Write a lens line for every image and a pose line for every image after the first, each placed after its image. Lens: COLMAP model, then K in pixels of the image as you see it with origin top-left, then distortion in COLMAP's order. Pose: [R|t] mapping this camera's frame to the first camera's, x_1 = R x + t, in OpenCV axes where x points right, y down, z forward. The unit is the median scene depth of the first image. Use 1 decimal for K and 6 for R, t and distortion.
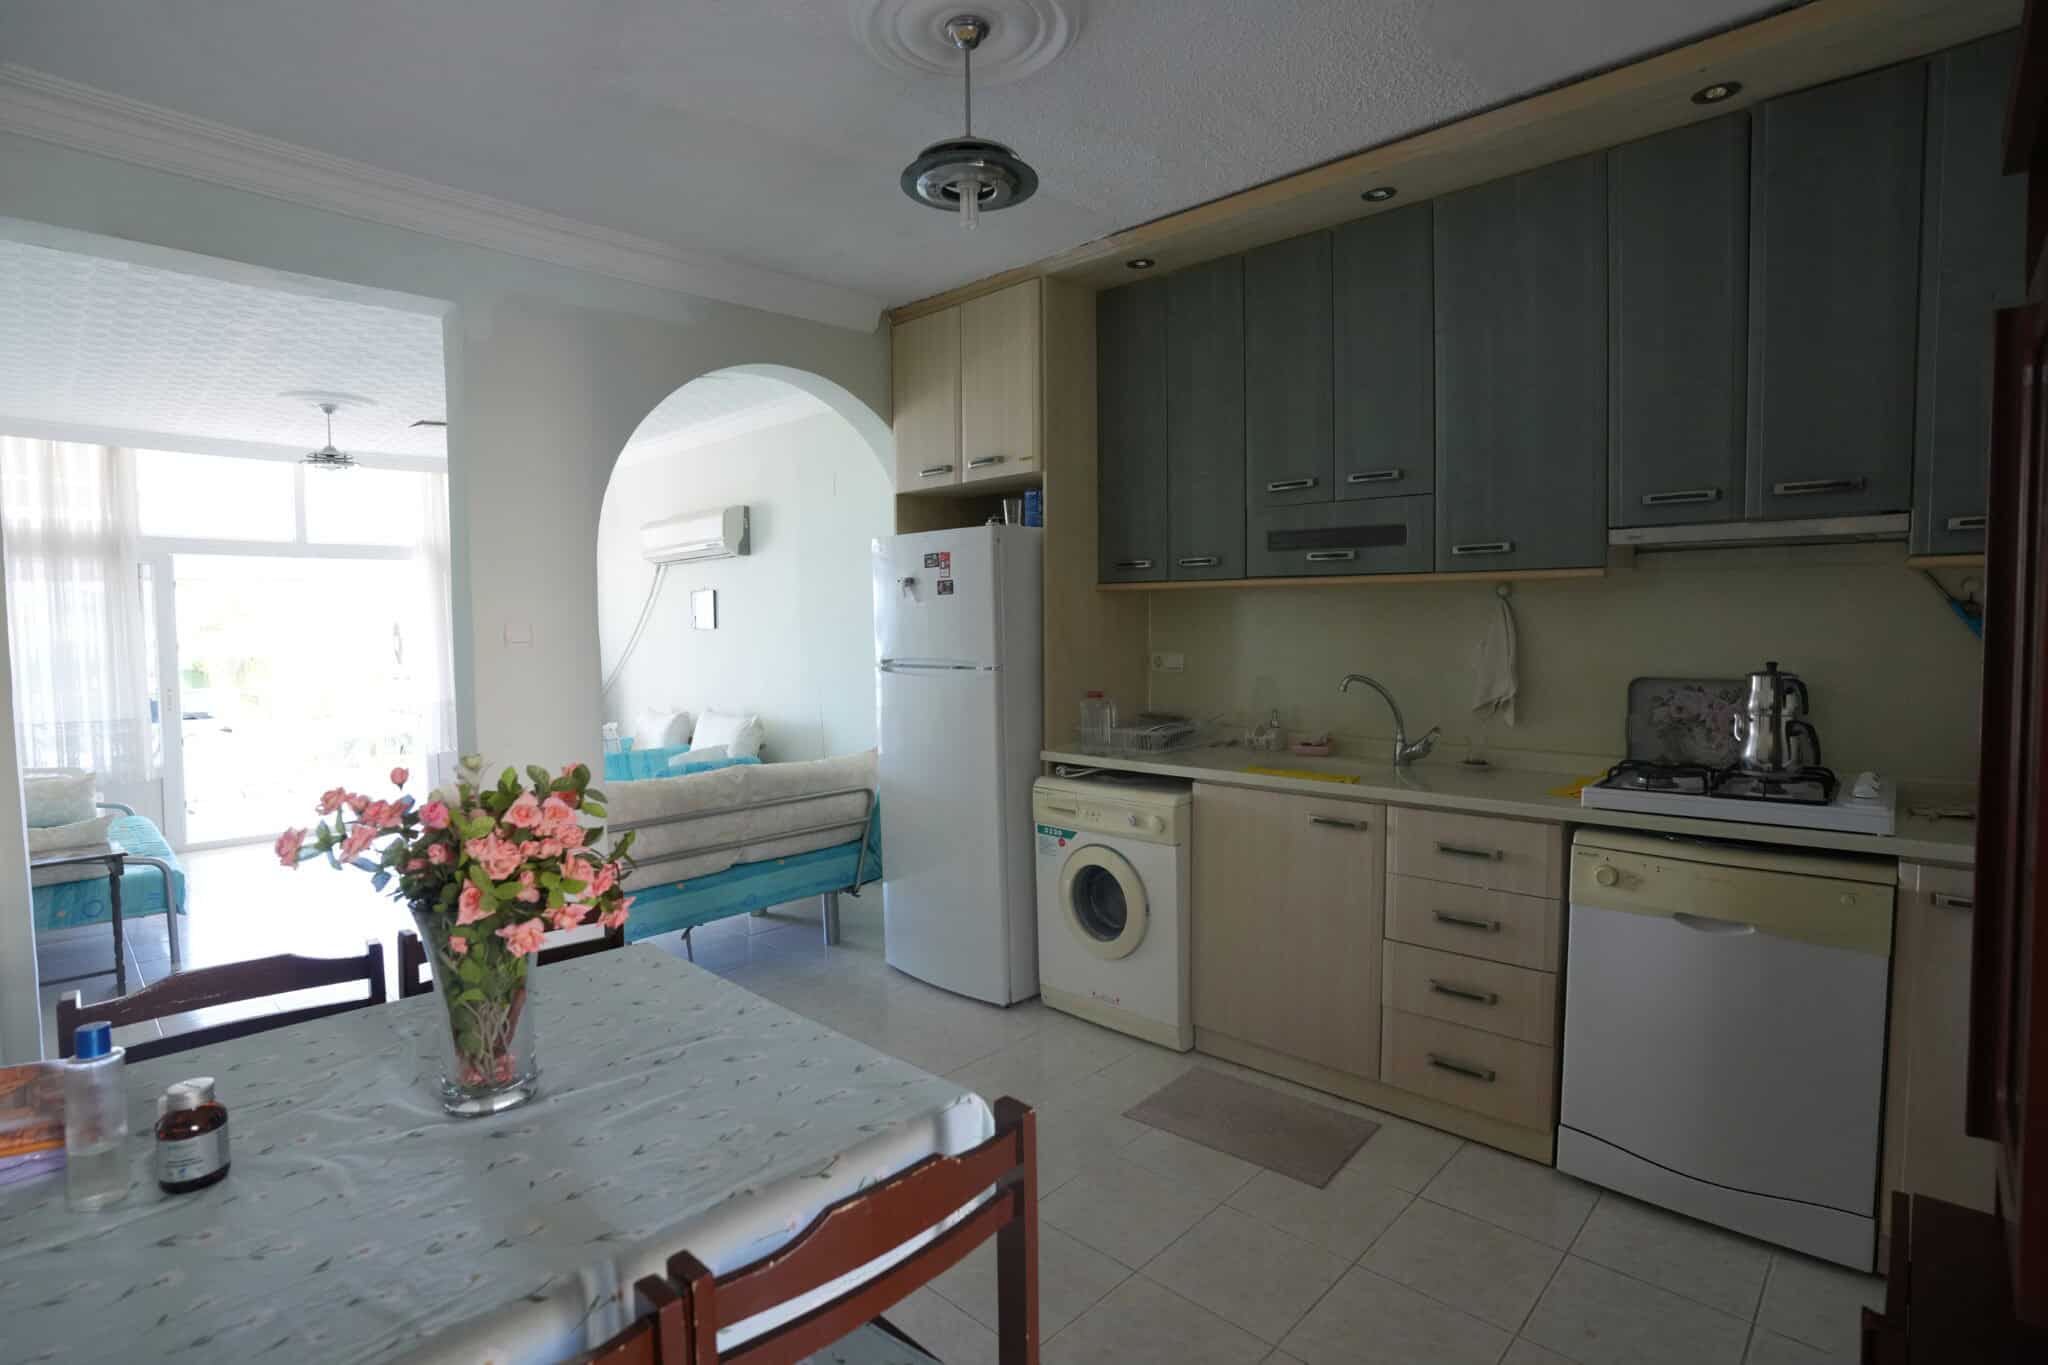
lens RADIAL K [[1005.1, 0, 1023.0], [0, 1005.1, 675.0], [0, 0, 1]] dist [-0.089995, 0.043411]
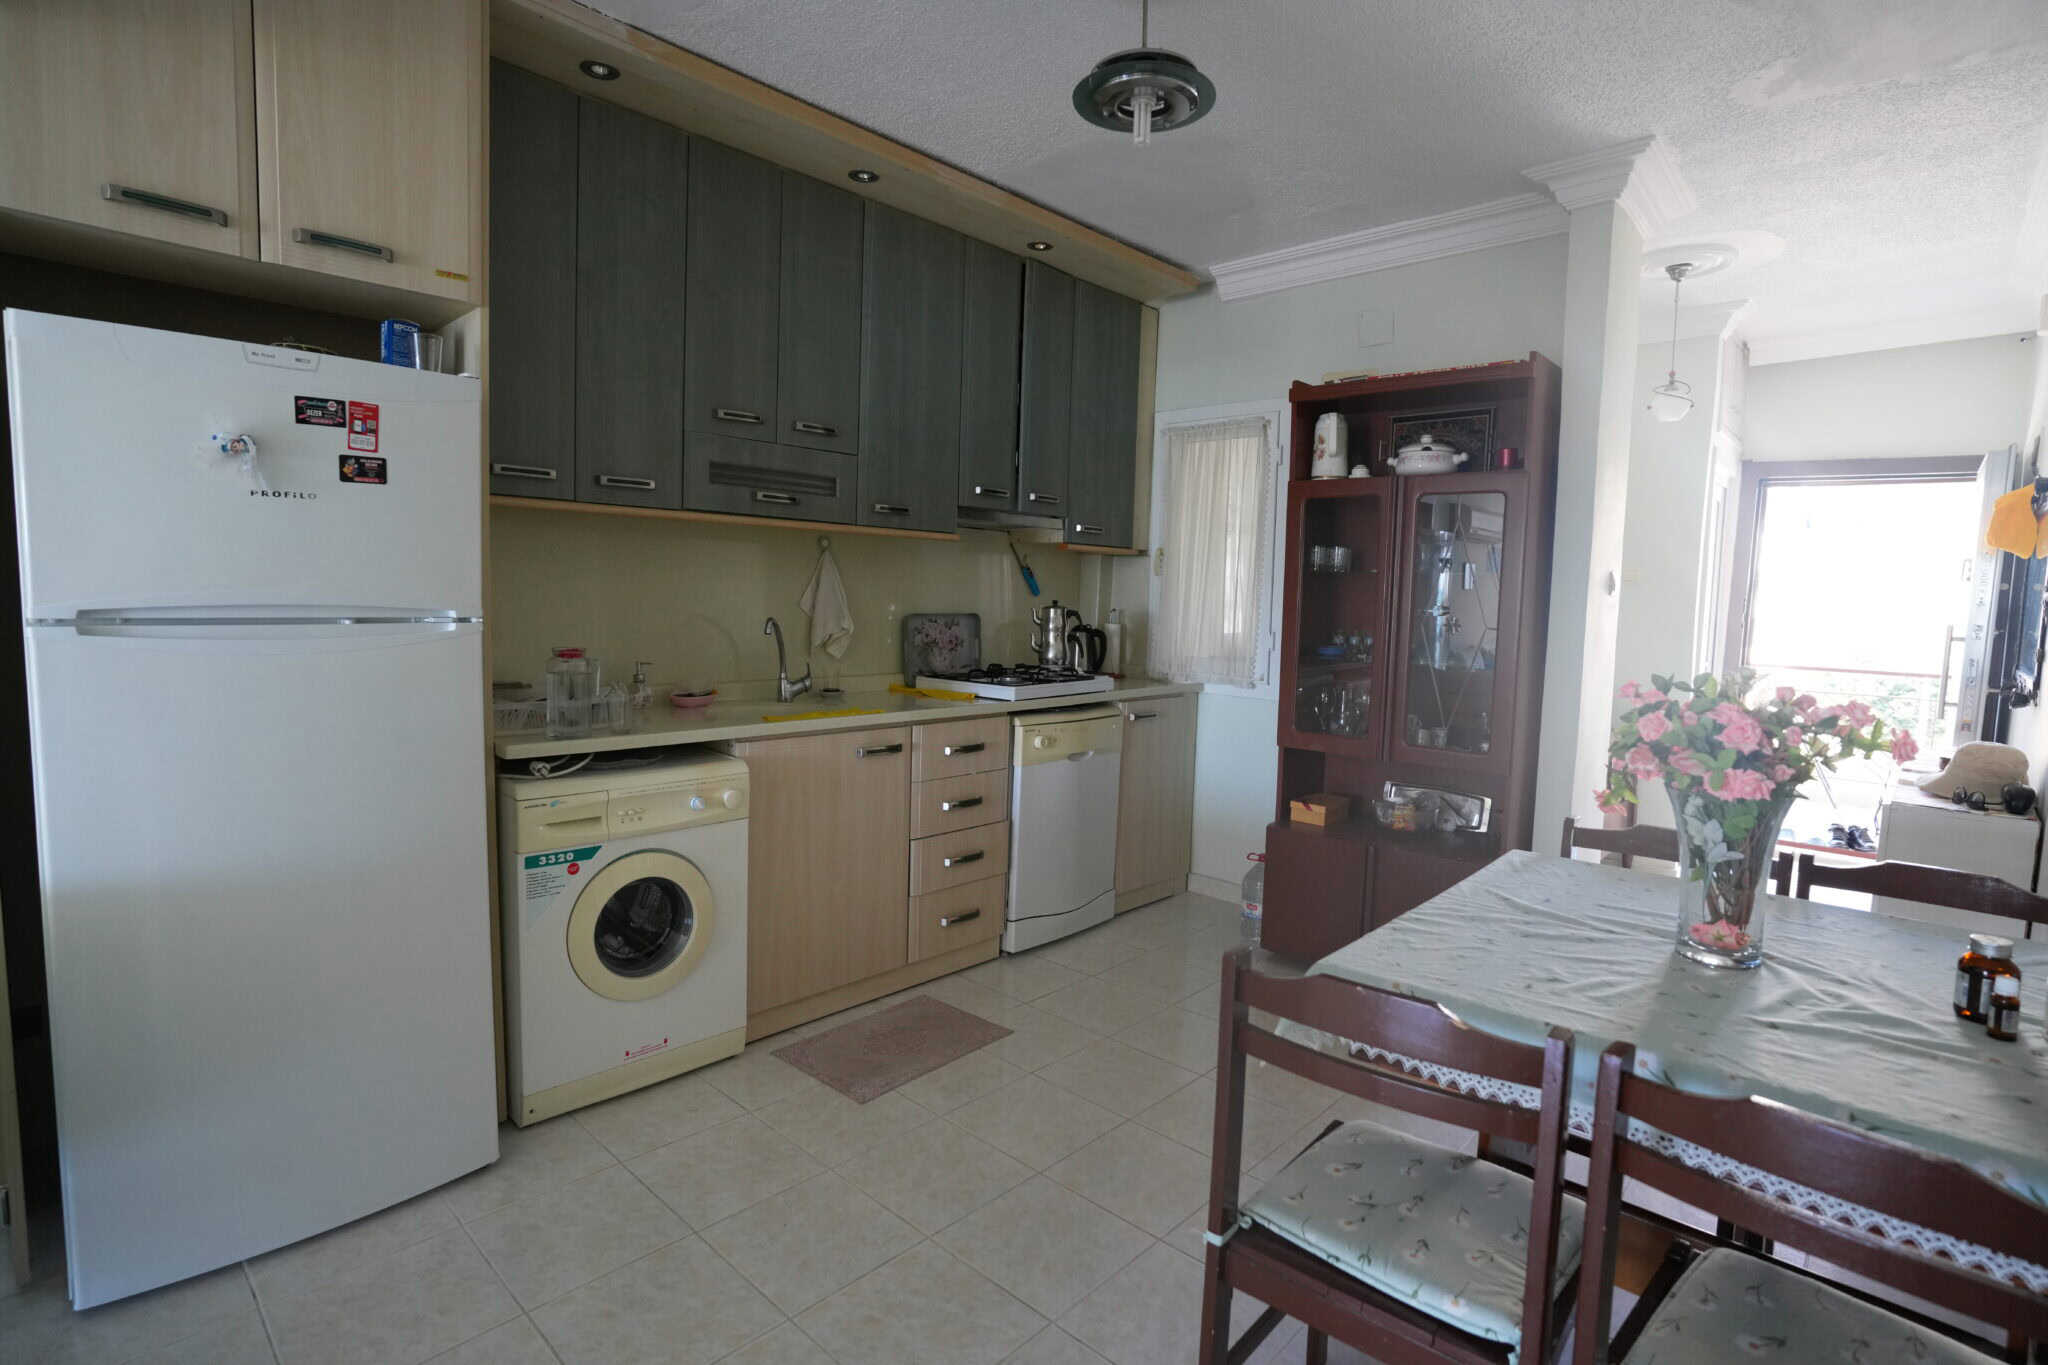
lens RADIAL K [[1005.1, 0, 1023.0], [0, 1005.1, 675.0], [0, 0, 1]] dist [-0.089995, 0.043411]
pose [[-0.017212, -0.070840, 0.997339, -0.630681], [0.025623, 0.997128, 0.071267, -0.006753], [-0.999524, 0.026781, -0.015347, 0.692388]]
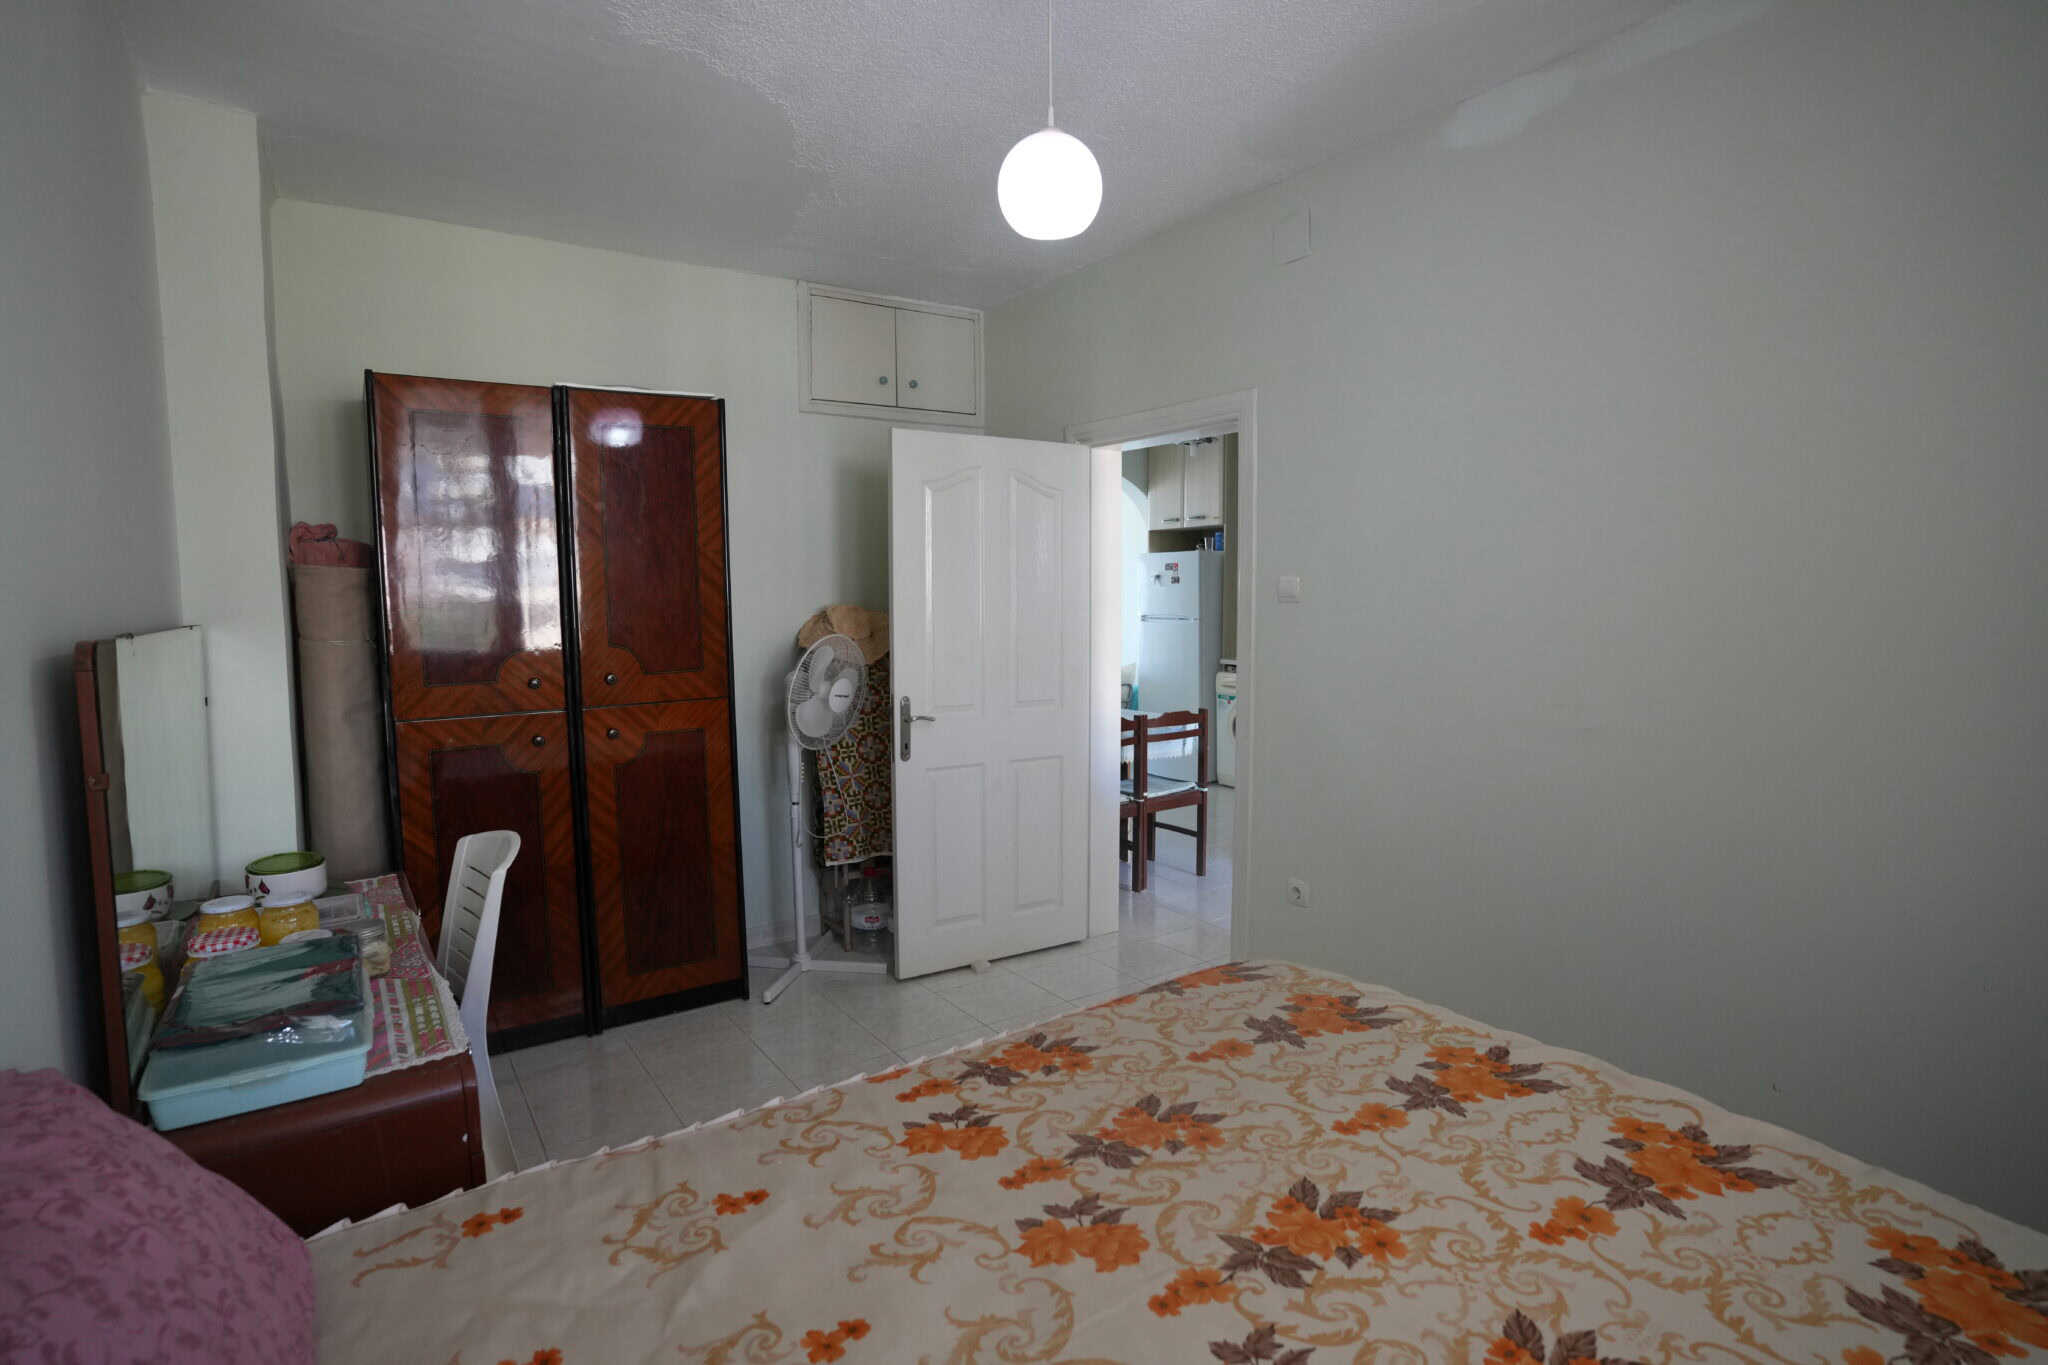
lens RADIAL K [[1005.1, 0, 1023.0], [0, 1005.1, 675.0], [0, 0, 1]] dist [-0.089995, 0.043411]
pose [[0.979629, 0.023369, -0.199450, 0.032885], [-0.016696, 0.999245, 0.035075, 0.043039], [0.200119, -0.031031, 0.979280, -1.143208]]
